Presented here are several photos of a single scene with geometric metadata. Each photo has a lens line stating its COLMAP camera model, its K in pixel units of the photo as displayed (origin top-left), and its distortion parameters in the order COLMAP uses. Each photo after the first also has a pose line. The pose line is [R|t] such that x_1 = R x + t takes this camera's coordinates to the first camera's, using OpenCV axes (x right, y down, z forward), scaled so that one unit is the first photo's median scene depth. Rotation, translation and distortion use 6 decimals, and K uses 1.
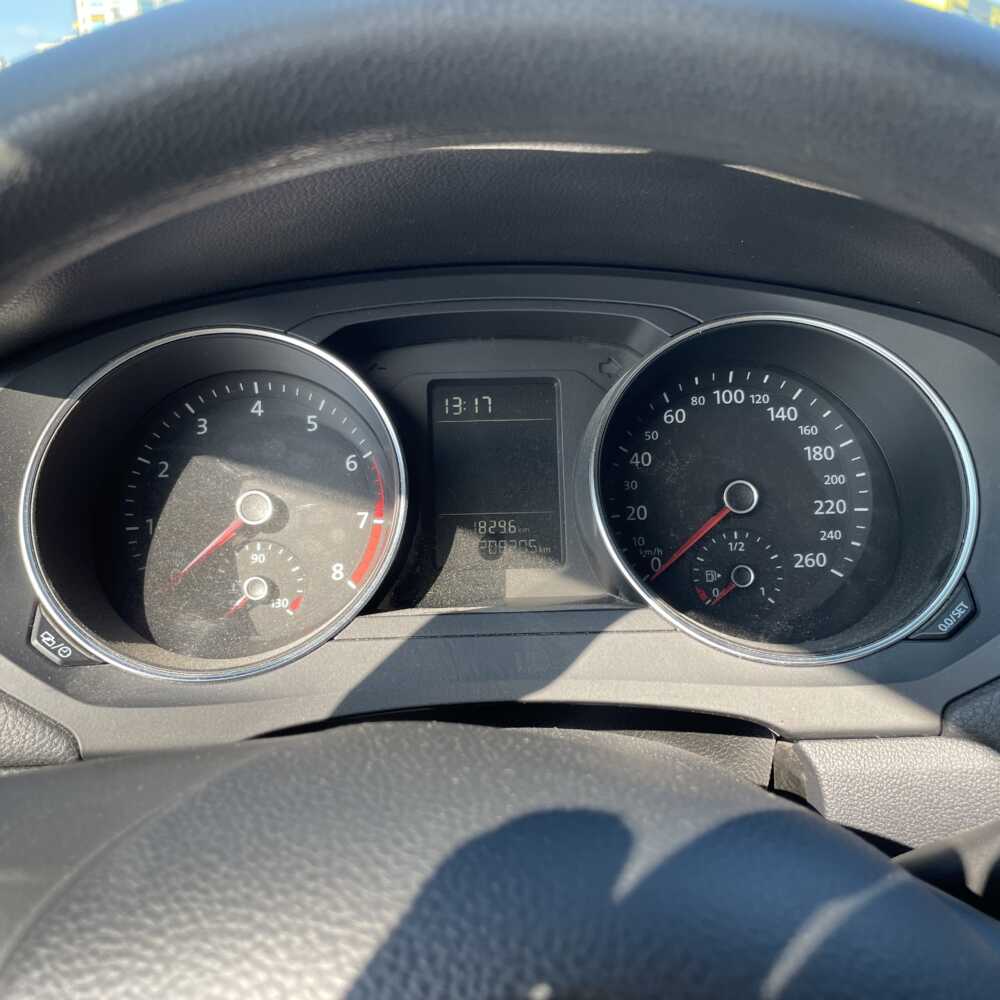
lens RADIAL K [[1034.9, 0, 517.3], [0, 1034.9, 496.3], [0, 0, 1]] dist [0.095227, -0.132156]
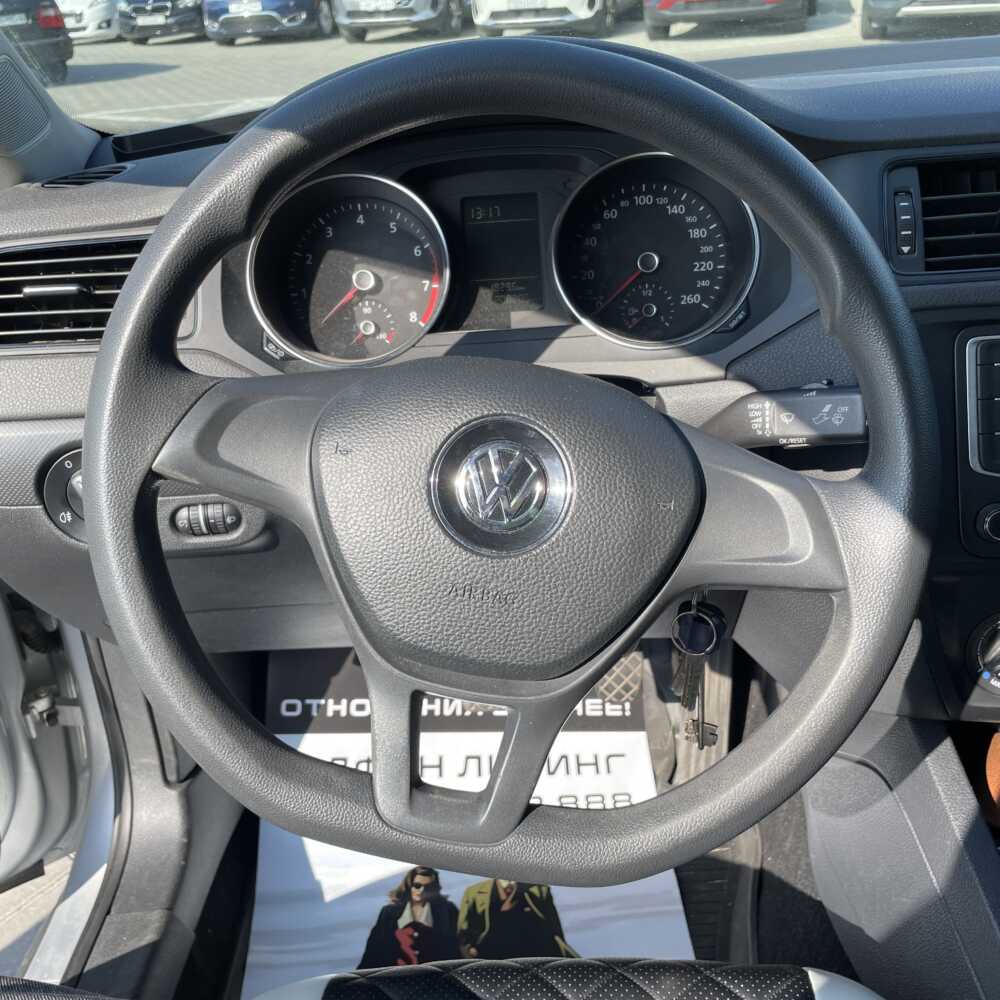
lens RADIAL K [[1034.9, 0, 517.3], [0, 1034.9, 496.3], [0, 0, 1]] dist [0.095227, -0.132156]
pose [[0.997646, -0.025039, -0.063843, 0.101715], [0.036780, 0.981102, 0.189963, 0.044309], [0.057880, -0.191863, 0.979713, -0.737516]]
